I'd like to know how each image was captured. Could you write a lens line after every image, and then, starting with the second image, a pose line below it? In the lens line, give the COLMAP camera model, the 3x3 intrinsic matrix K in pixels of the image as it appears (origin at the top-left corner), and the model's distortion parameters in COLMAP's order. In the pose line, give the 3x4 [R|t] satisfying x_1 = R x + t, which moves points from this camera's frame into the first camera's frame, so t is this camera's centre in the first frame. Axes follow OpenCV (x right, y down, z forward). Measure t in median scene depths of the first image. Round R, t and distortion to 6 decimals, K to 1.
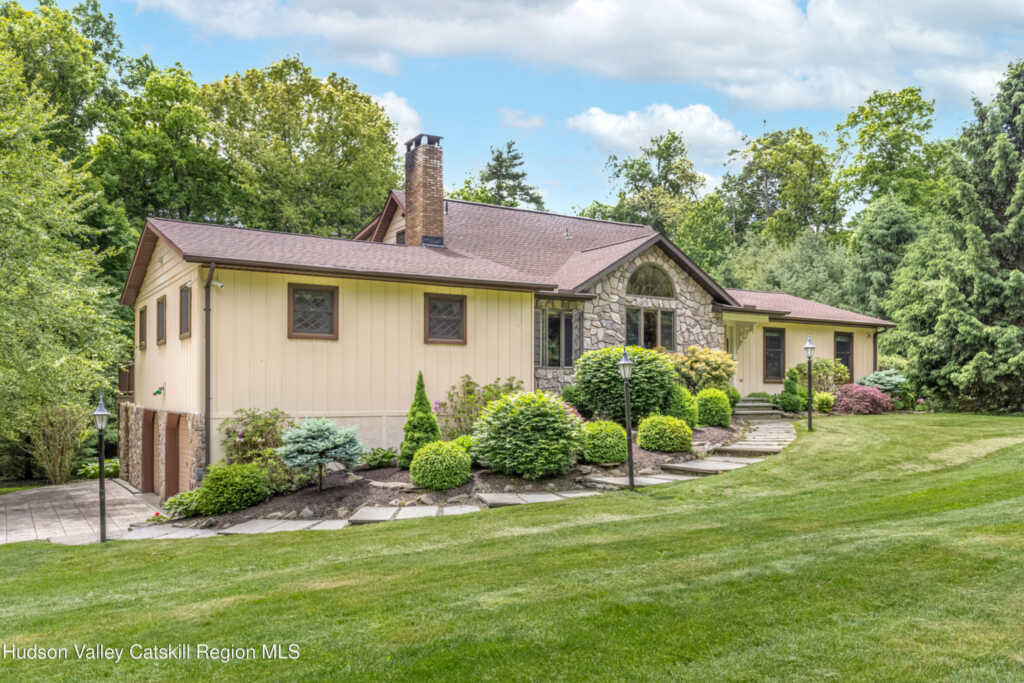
lens RADIAL K [[746.2, 0, 512.0], [0, 746.2, 341.5], [0, 0, 1]] dist [-0.011375, -0.003977]
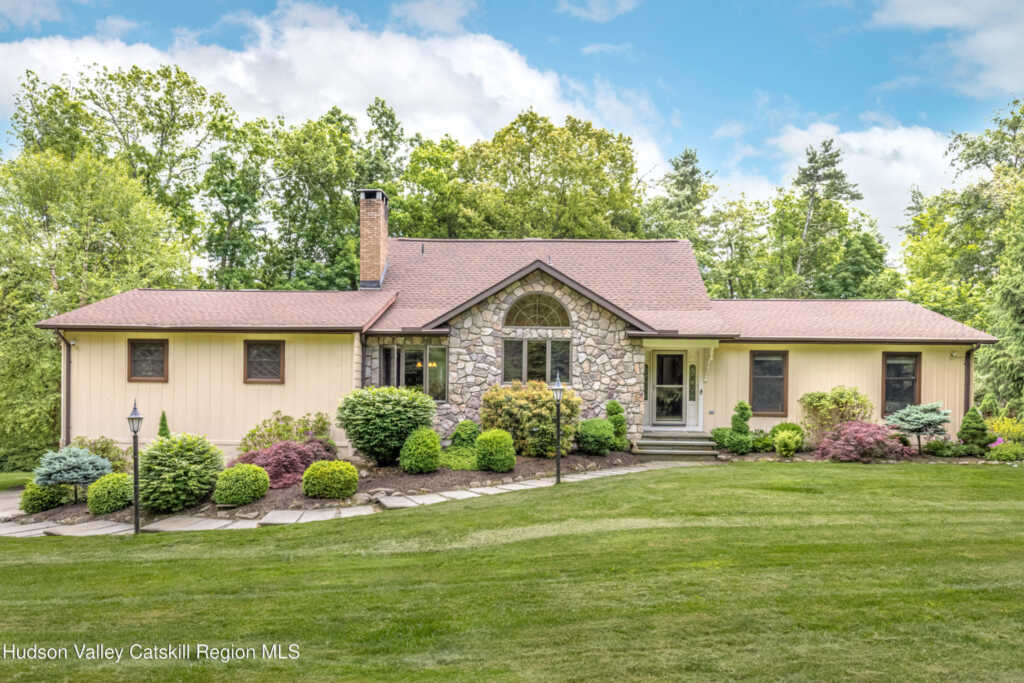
lens RADIAL K [[681.4, 0, 512.0], [0, 681.4, 341.5], [0, 0, 1]] dist [-0.062848, 0.000621]
pose [[0.848454, -0.023606, -0.528742, 0.621282], [0.021703, 0.999716, -0.009807, -0.033469], [0.528823, -0.003155, 0.848726, 0.237891]]
